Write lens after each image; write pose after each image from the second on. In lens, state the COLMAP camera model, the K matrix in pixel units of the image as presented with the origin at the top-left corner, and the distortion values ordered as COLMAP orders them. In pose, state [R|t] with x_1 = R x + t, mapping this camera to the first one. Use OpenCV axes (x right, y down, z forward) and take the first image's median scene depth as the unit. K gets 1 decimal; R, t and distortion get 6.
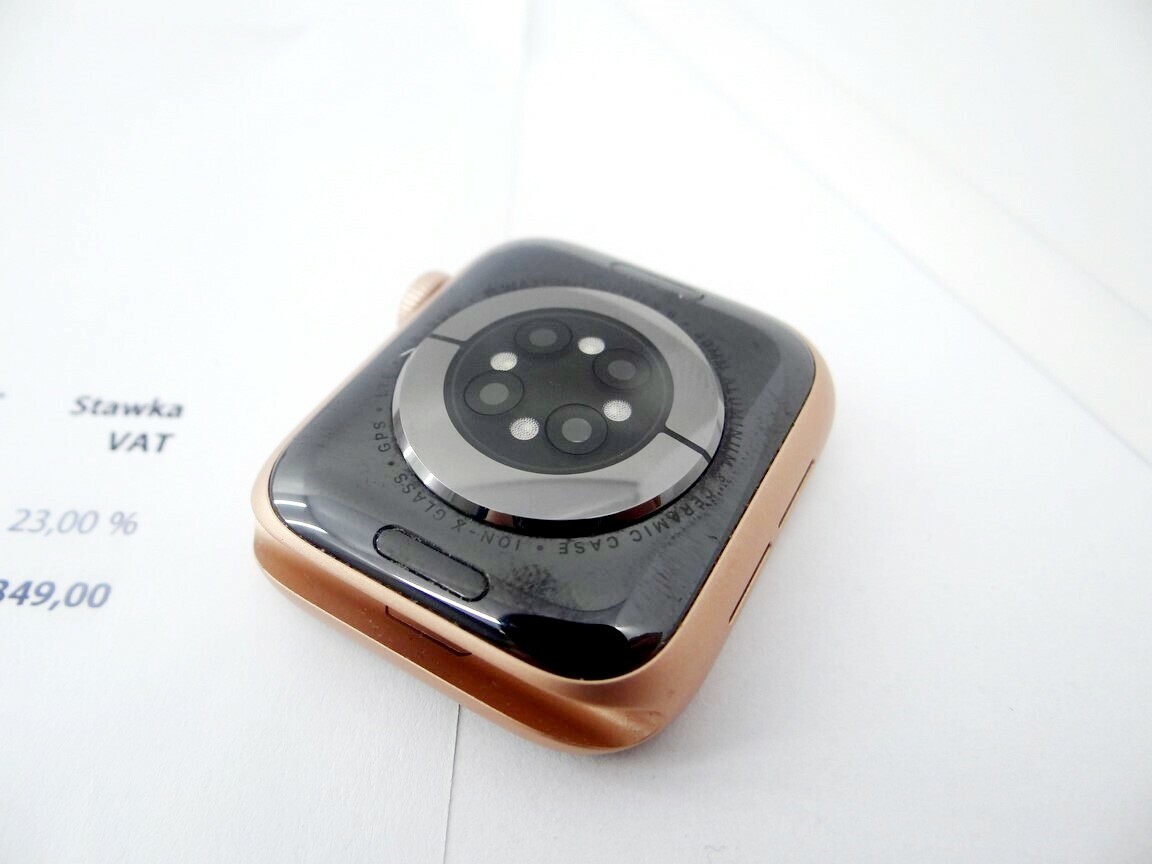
lens RADIAL K [[987.8, 0, 576.0], [0, 987.8, 432.0], [0, 0, 1]] dist [-0.000500, -0.000801]
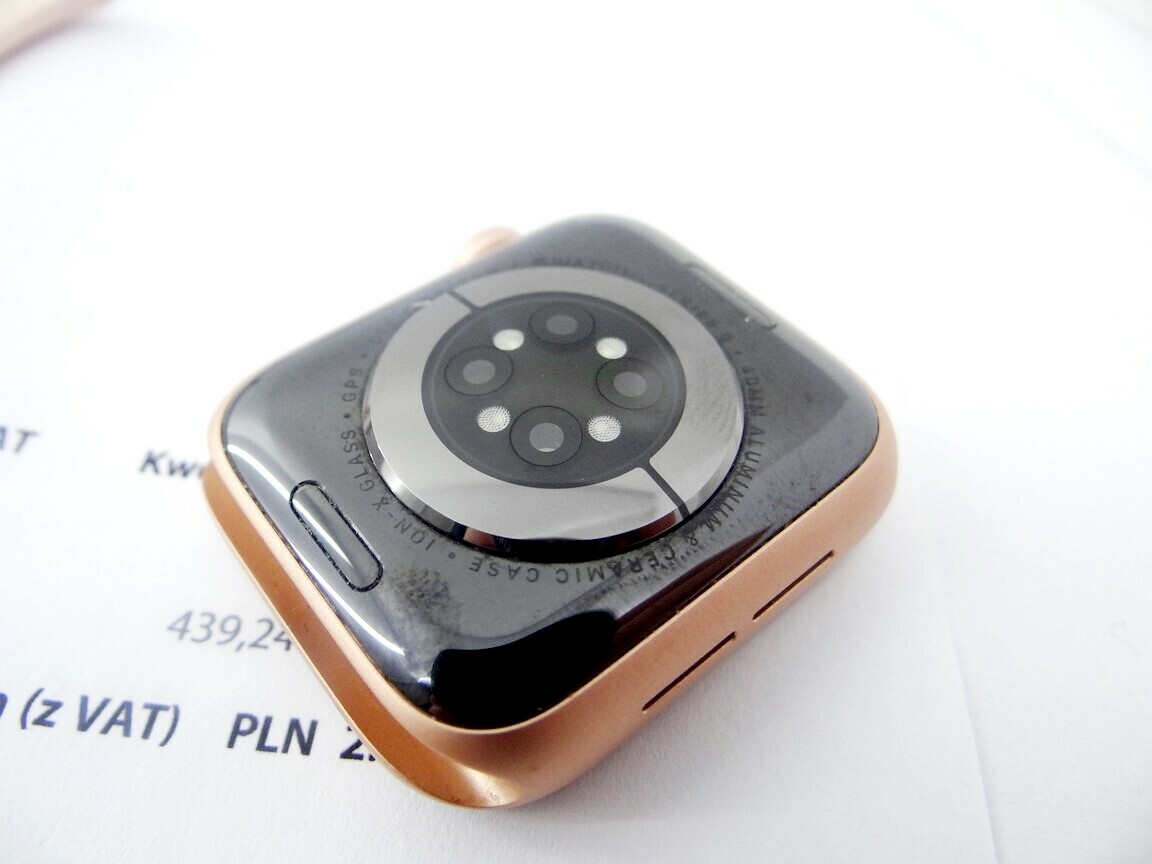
lens RADIAL K [[987.8, 0, 576.0], [0, 987.8, 432.0], [0, 0, 1]] dist [-0.000500, -0.000801]
pose [[0.934879, 0.271612, -0.228534, 0.216562], [-0.269006, 0.962174, 0.043098, -0.048858], [0.231596, 0.021186, 0.972581, 0.174187]]
